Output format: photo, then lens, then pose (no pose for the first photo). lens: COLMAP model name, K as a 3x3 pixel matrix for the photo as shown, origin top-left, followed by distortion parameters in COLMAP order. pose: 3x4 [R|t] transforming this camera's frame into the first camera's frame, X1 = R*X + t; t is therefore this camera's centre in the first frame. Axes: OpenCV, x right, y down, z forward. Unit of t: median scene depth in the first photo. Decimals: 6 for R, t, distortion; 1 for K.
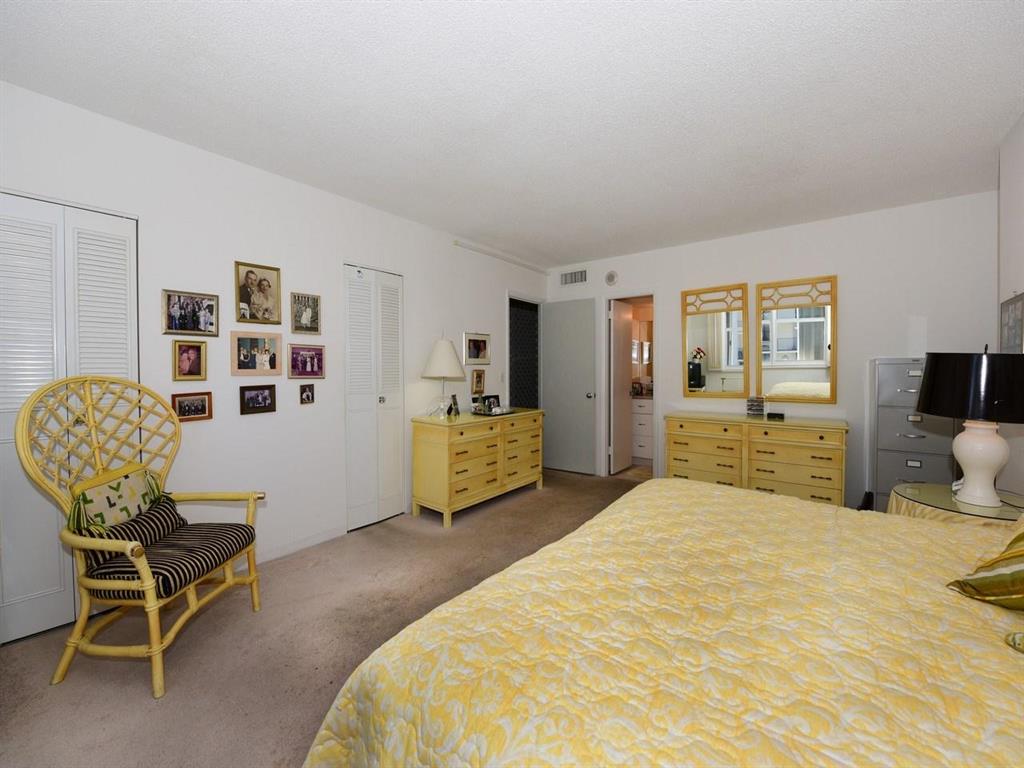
lens RADIAL K [[409.3, 0, 515.9], [0, 409.3, 377.0], [0, 0, 1]] dist [-0.012553, -0.003066]
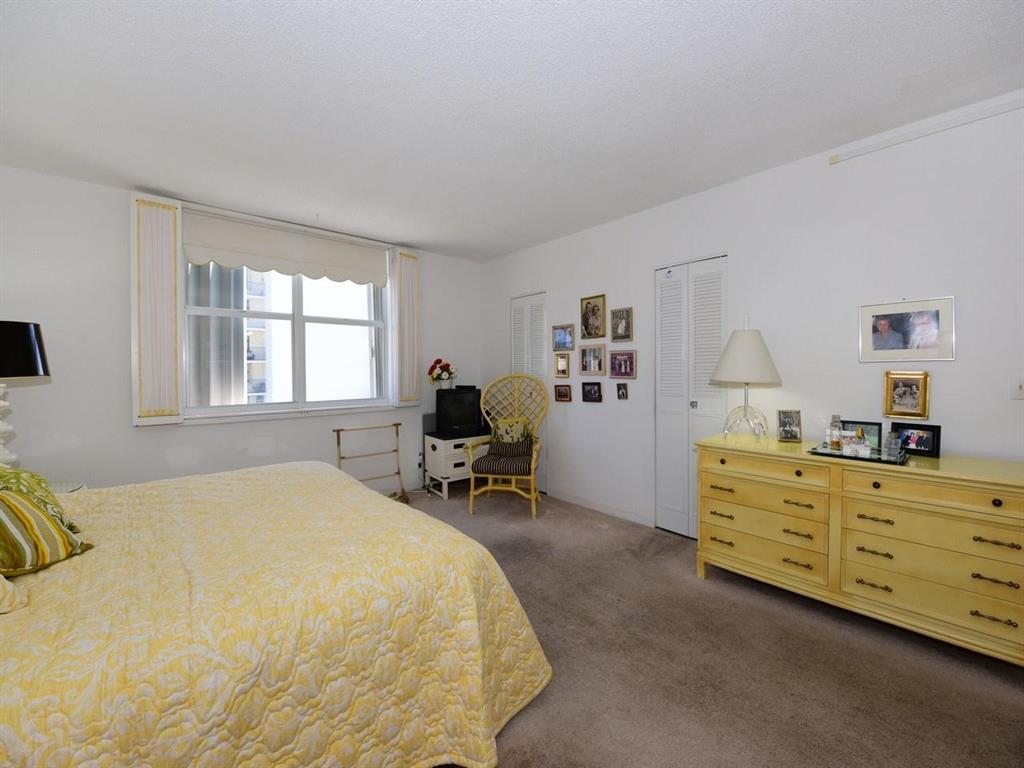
lens RADIAL K [[409.3, 0, 514.6], [0, 409.3, 376.7], [0, 0, 1]] dist [-0.012553, -0.003066]
pose [[-0.183580, 0.013397, -0.982913, 0.732480], [-0.017436, 0.999705, 0.016882, -0.016396], [0.982850, 0.020238, -0.183293, 0.905527]]
